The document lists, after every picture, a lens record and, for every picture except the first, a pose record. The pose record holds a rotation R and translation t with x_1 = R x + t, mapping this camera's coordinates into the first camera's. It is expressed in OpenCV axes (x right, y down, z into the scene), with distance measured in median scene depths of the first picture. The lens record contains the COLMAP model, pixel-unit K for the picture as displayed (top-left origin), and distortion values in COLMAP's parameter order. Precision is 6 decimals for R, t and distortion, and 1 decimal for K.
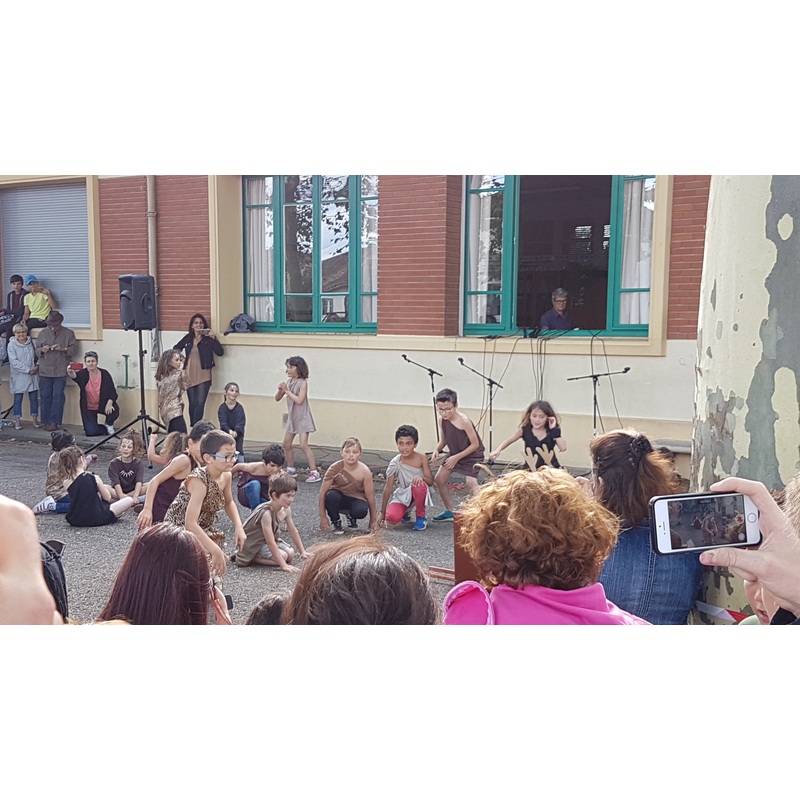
lens RADIAL K [[1125.9, 0, 398.1], [0, 1125.9, 436.2], [0, 0, 1]] dist [0.164031, -0.060672]
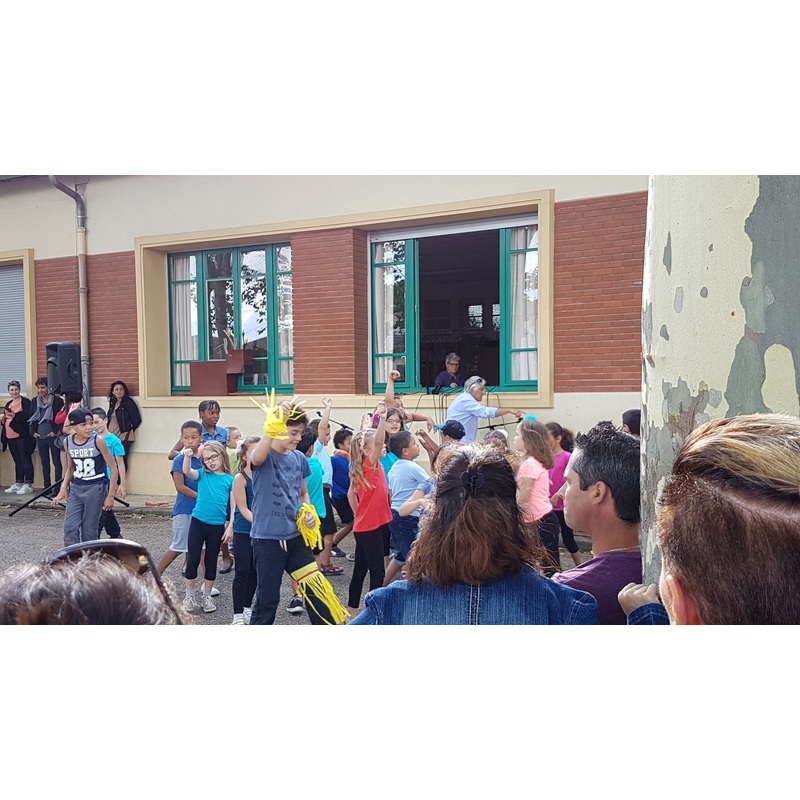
lens RADIAL K [[918.2, 0, 401.7], [0, 918.2, 420.4], [0, 0, 1]] dist [0.252530, -0.543748]
pose [[0.996621, -0.020843, 0.079446, 0.014682], [0.026901, 0.996748, -0.075961, 0.005913], [-0.077604, 0.077842, 0.993941, 0.108903]]
